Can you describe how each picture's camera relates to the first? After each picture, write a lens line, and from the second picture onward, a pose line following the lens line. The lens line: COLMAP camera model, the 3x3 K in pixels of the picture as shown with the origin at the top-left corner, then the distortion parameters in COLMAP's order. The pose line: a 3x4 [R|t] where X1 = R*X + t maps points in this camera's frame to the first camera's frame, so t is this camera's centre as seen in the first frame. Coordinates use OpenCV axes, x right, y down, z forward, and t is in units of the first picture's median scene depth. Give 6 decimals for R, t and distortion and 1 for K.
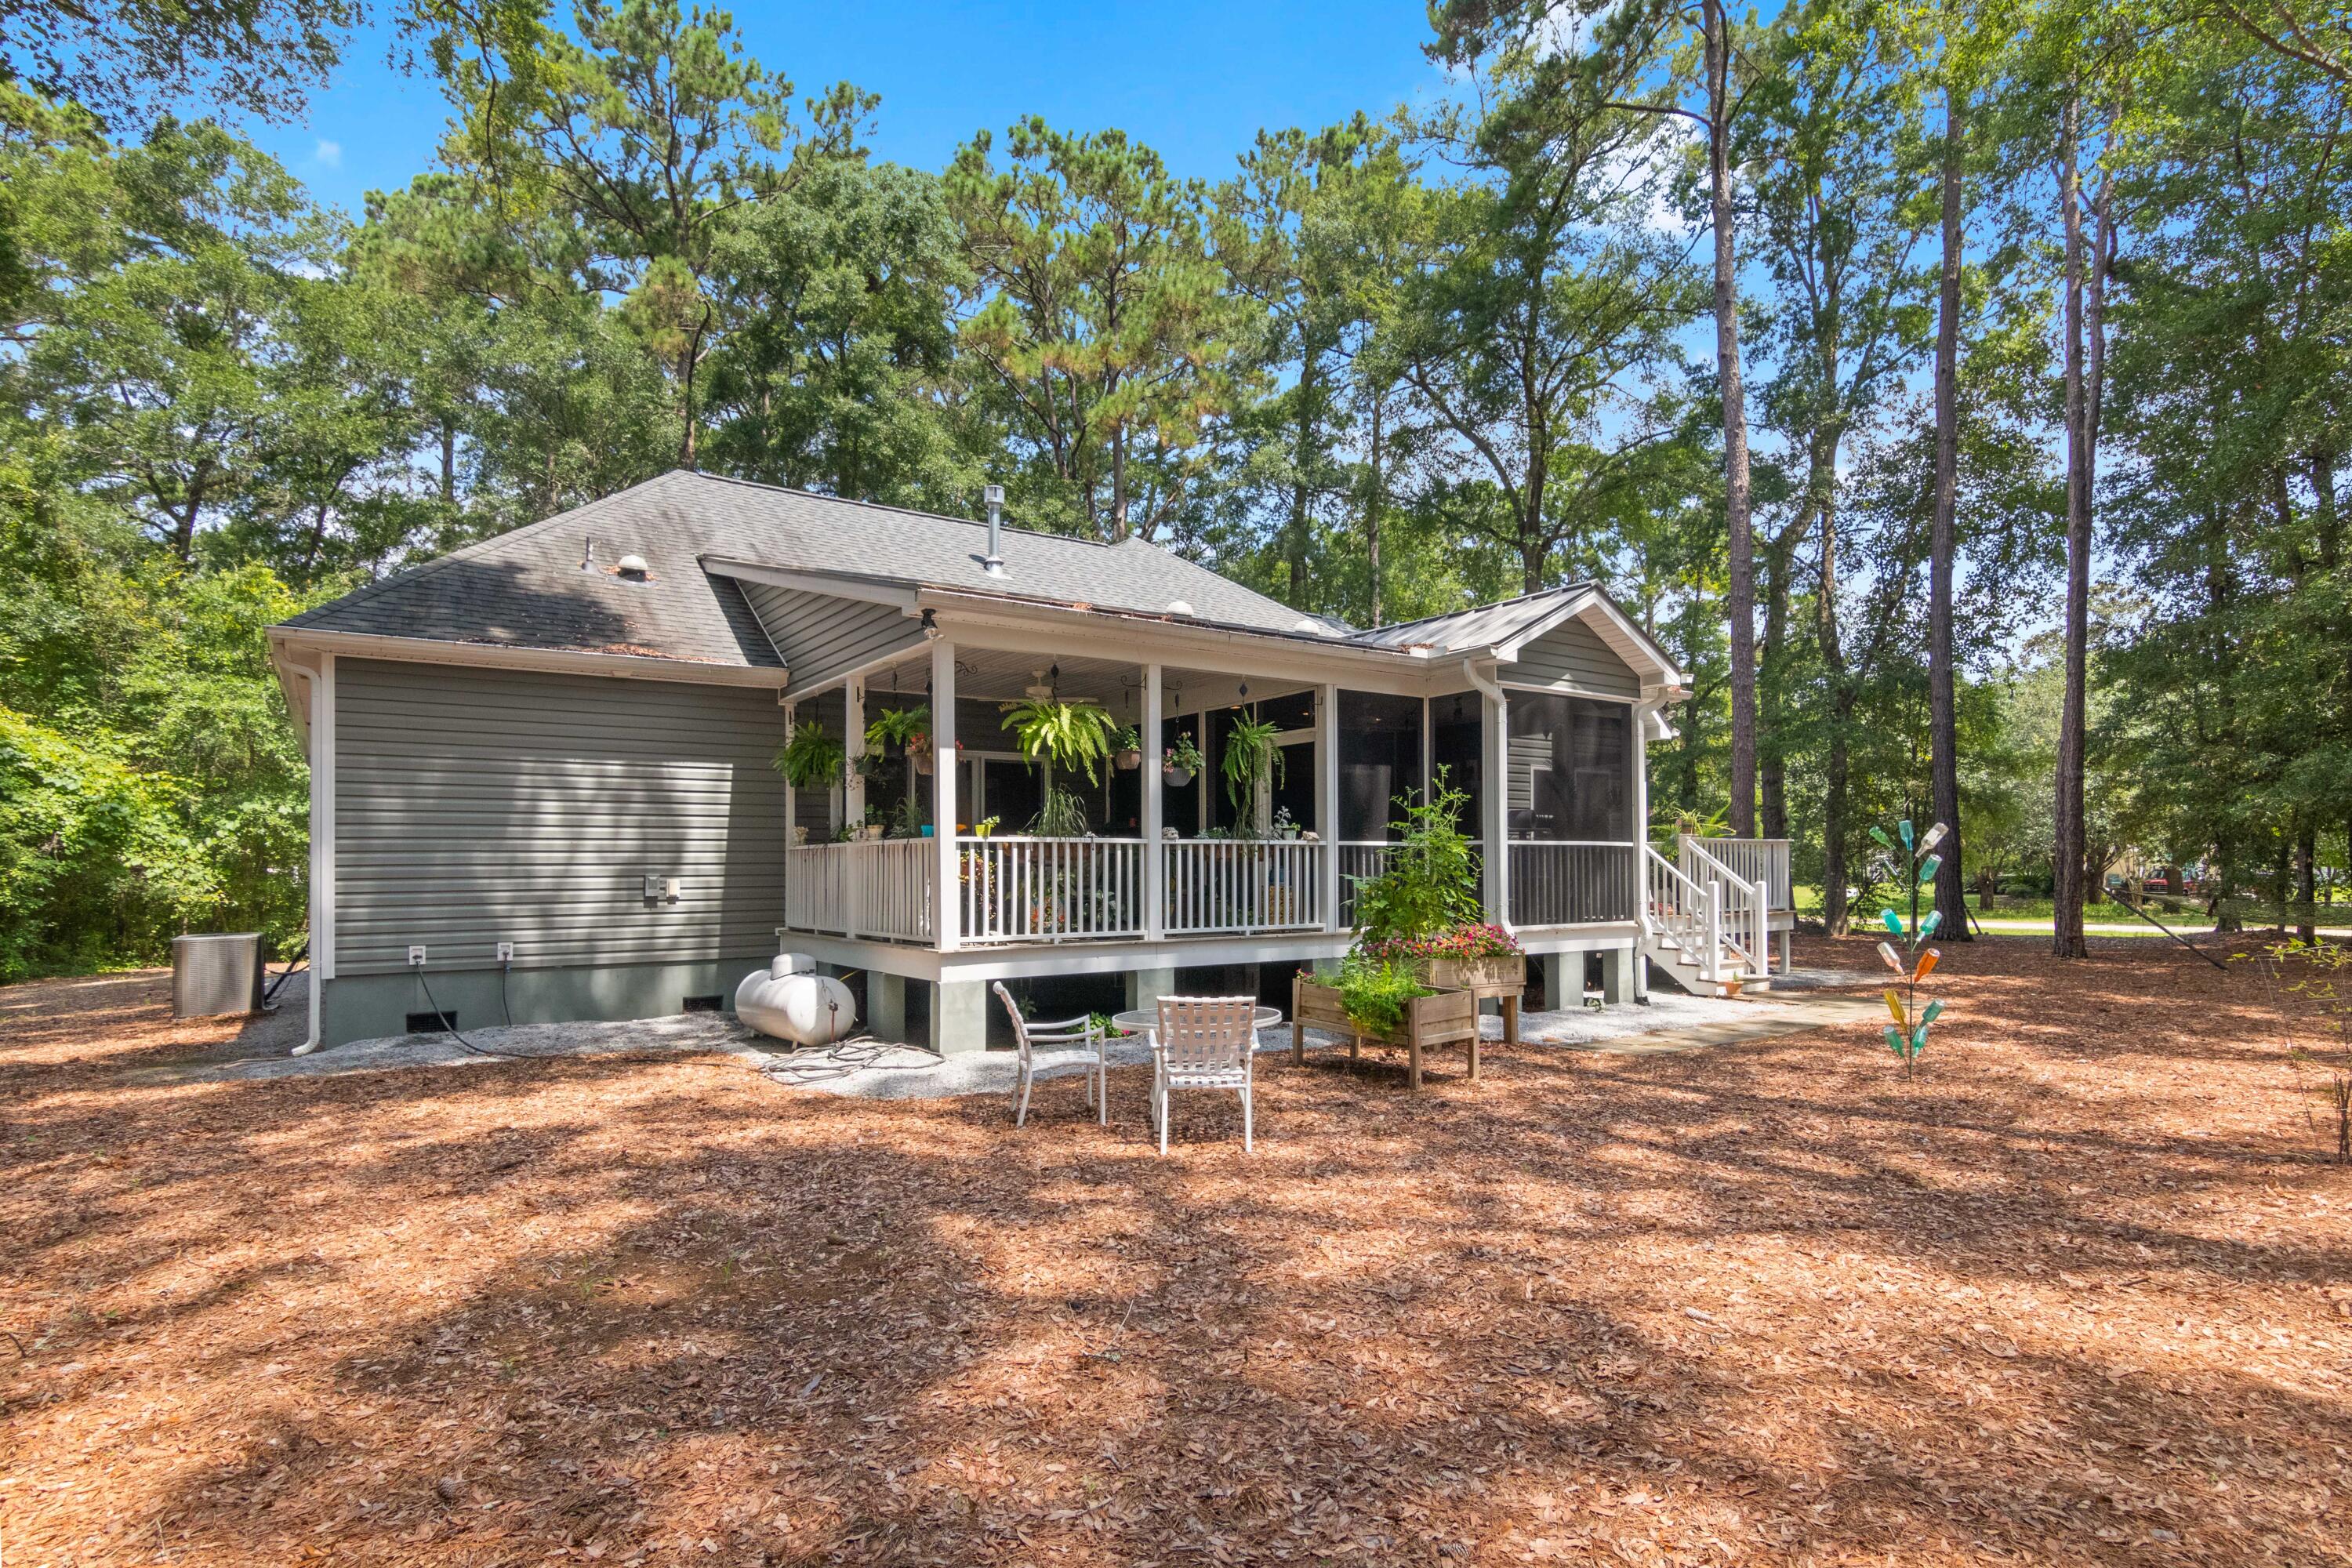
lens RADIAL K [[1218.5, 0, 1201.4], [0, 1218.5, 858.7], [0, 0, 1]] dist [0.001445, 0.000016]
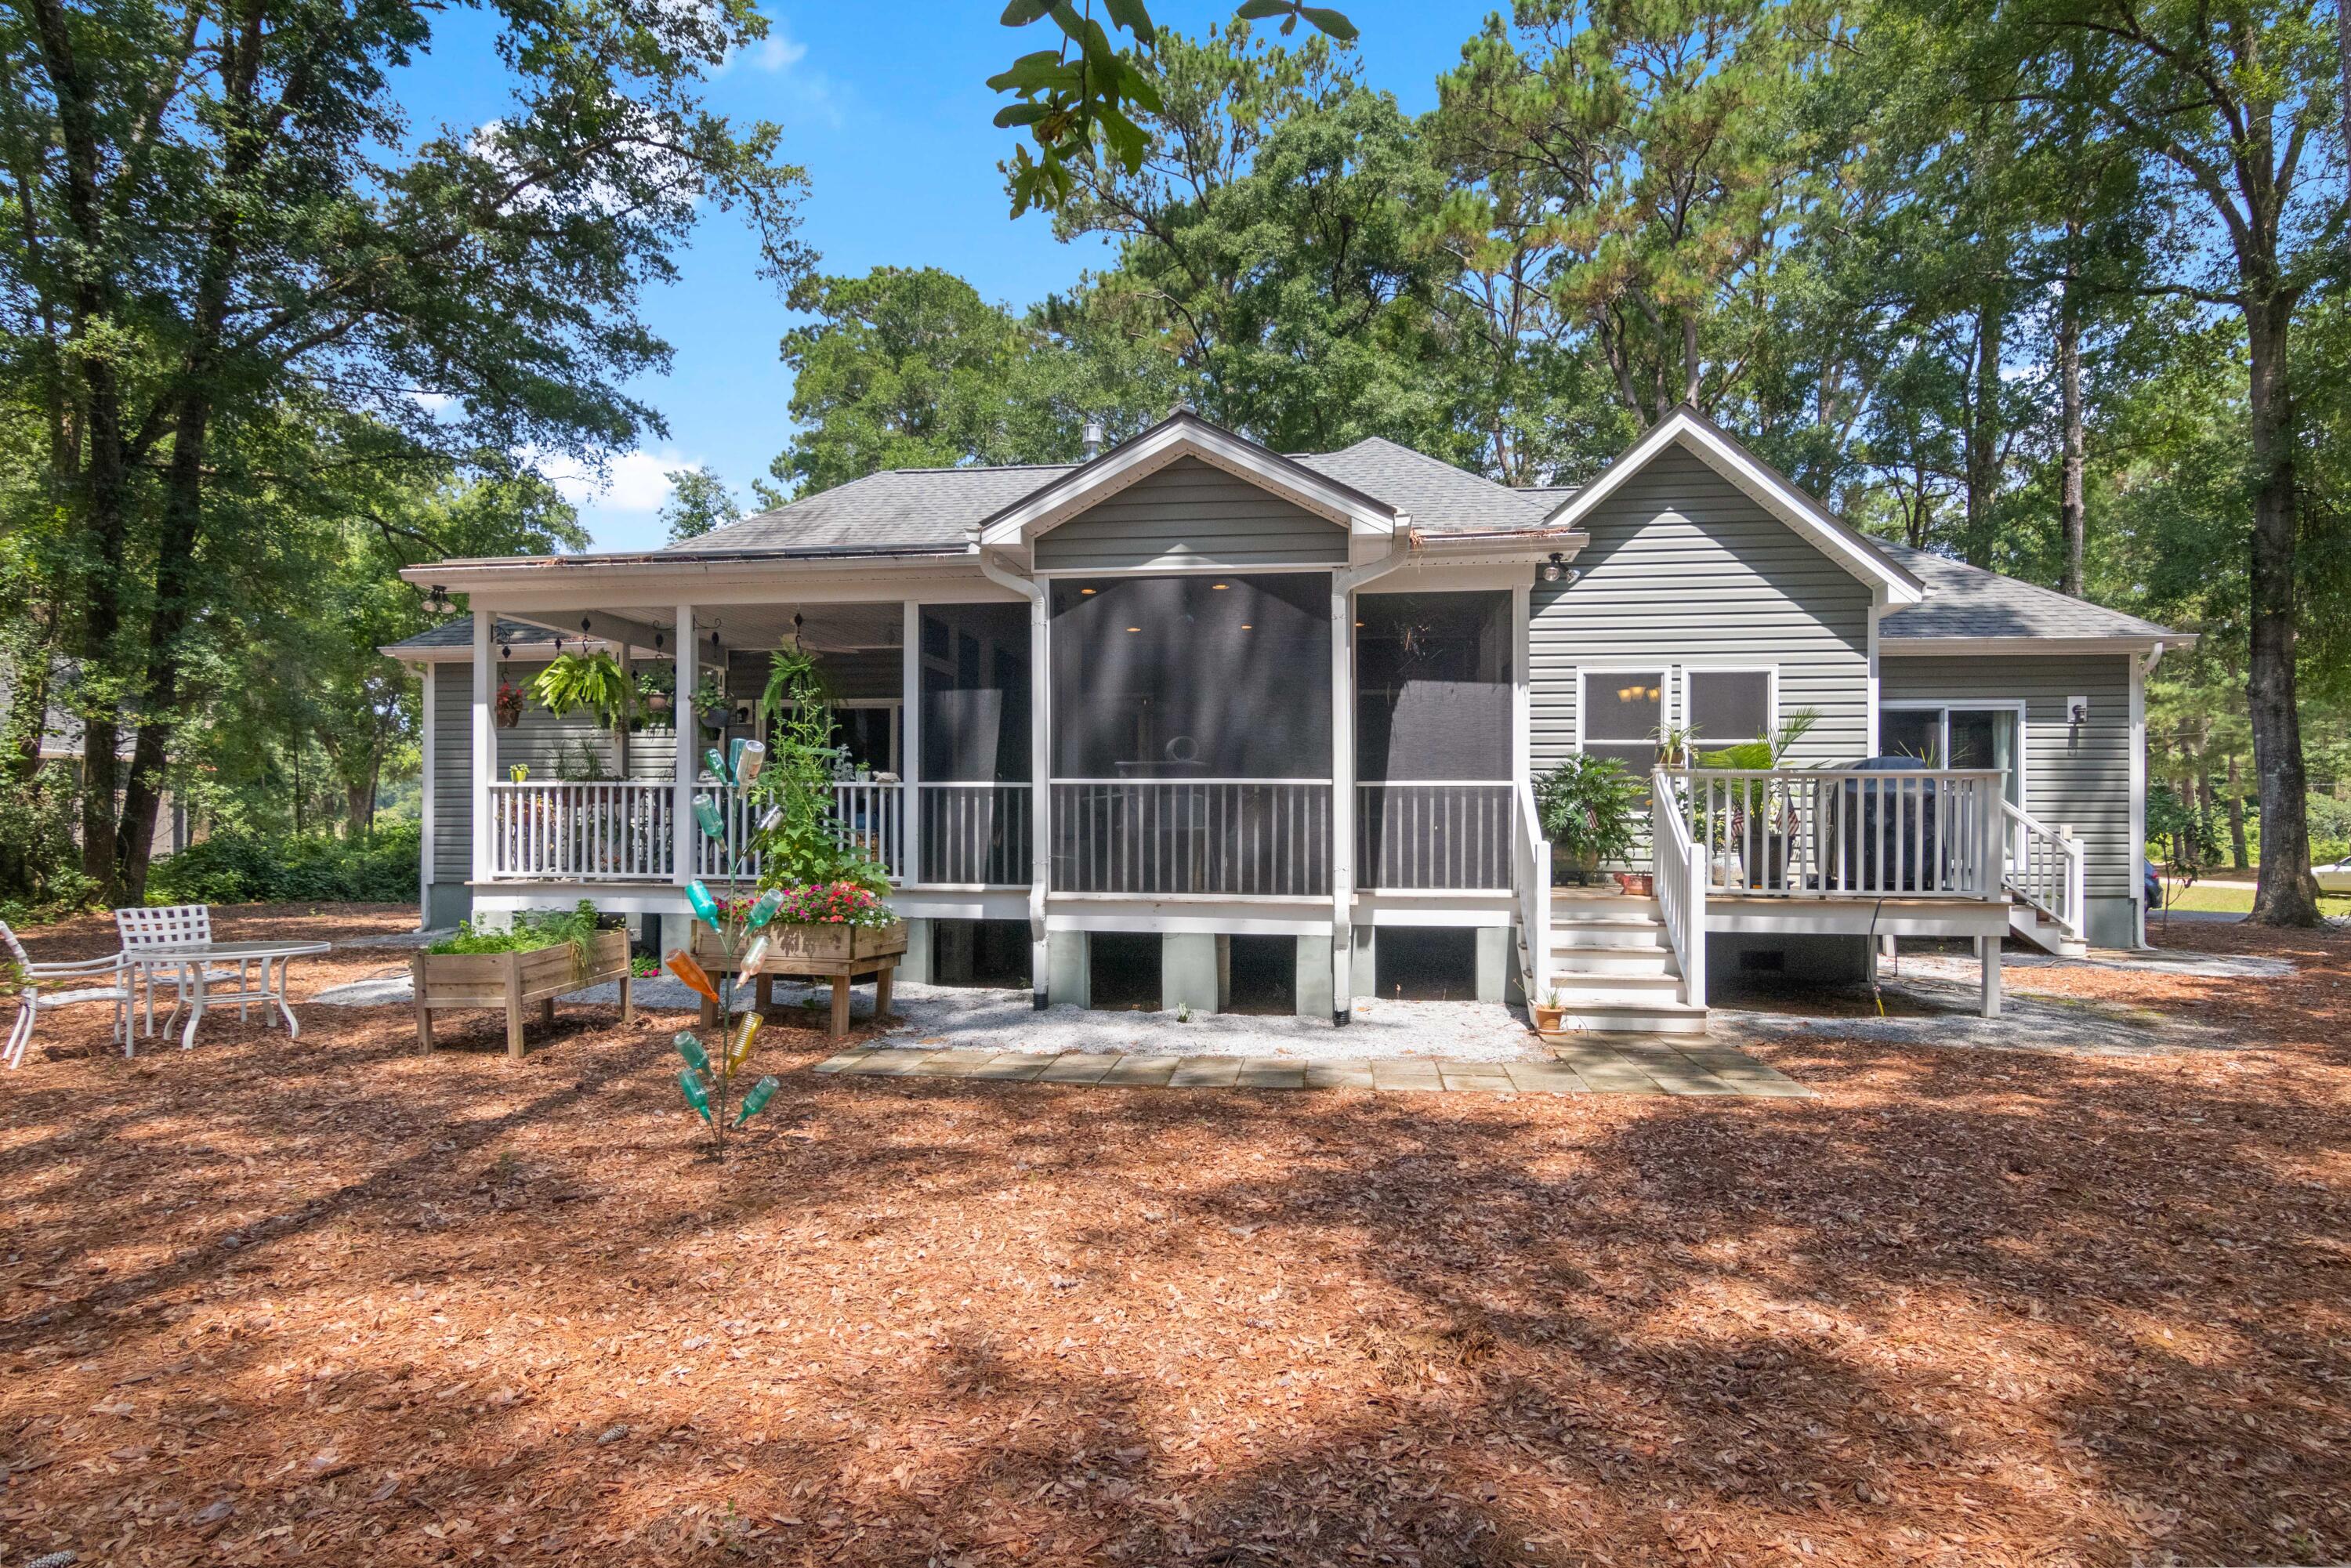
lens RADIAL K [[1217.9, 0, 1176.2], [0, 1217.9, 792.1], [0, 0, 1]] dist [0.001445, 0.000016]
pose [[0.709770, -0.004893, -0.704416, 0.846719], [-0.000708, 0.999970, -0.007659, -0.000972], [0.704433, 0.005935, 0.709746, 0.519434]]
